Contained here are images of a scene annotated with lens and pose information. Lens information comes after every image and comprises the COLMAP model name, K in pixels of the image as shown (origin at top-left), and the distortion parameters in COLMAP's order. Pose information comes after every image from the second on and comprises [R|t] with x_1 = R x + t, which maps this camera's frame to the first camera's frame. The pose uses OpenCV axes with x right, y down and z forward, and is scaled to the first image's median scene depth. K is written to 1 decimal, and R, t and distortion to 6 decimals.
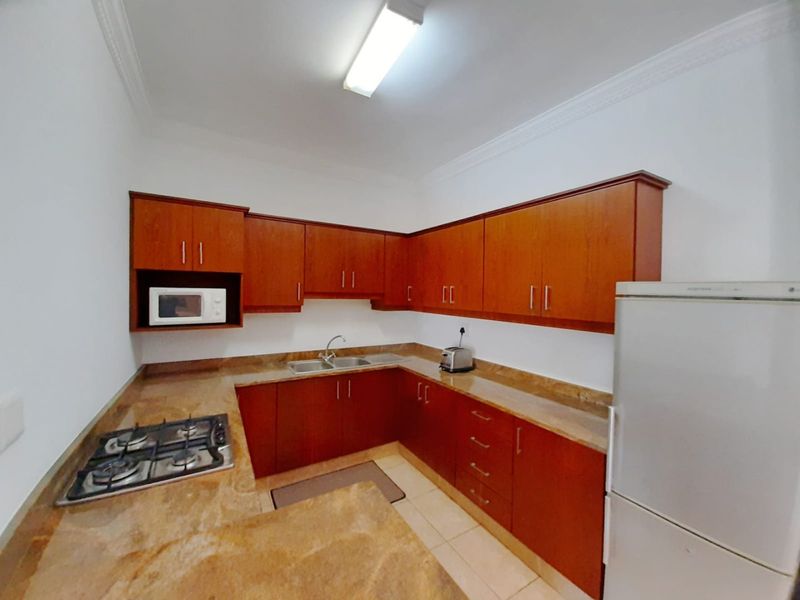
lens RADIAL K [[322.4, 0, 400.1], [0, 322.4, 301.4], [0, 0, 1]] dist [0.004364, 0.000054]
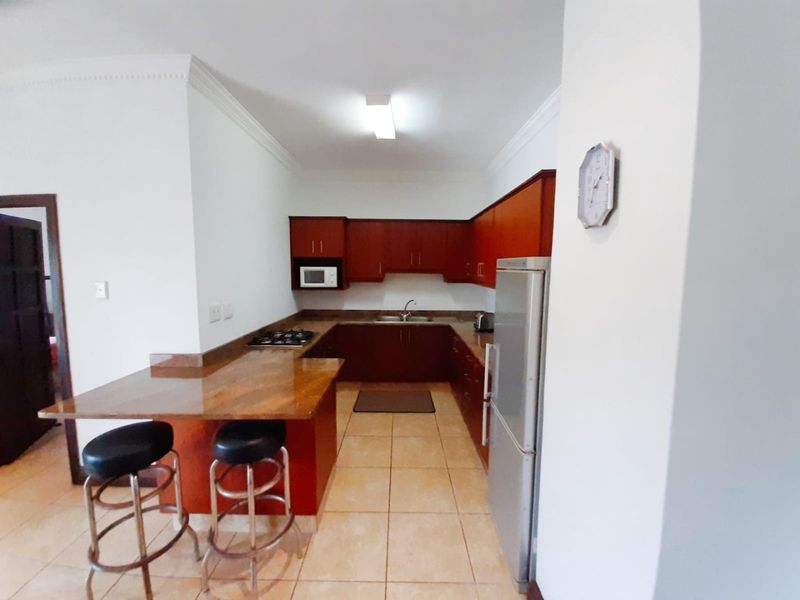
lens RADIAL K [[322.4, 0, 397.8], [0, 322.4, 297.0], [0, 0, 1]] dist [0.004364, 0.000054]
pose [[0.857544, 0.036201, -0.513135, 0.576987], [-0.008715, 0.998400, 0.055870, 0.019147], [0.514337, -0.043439, 0.856488, -0.264867]]
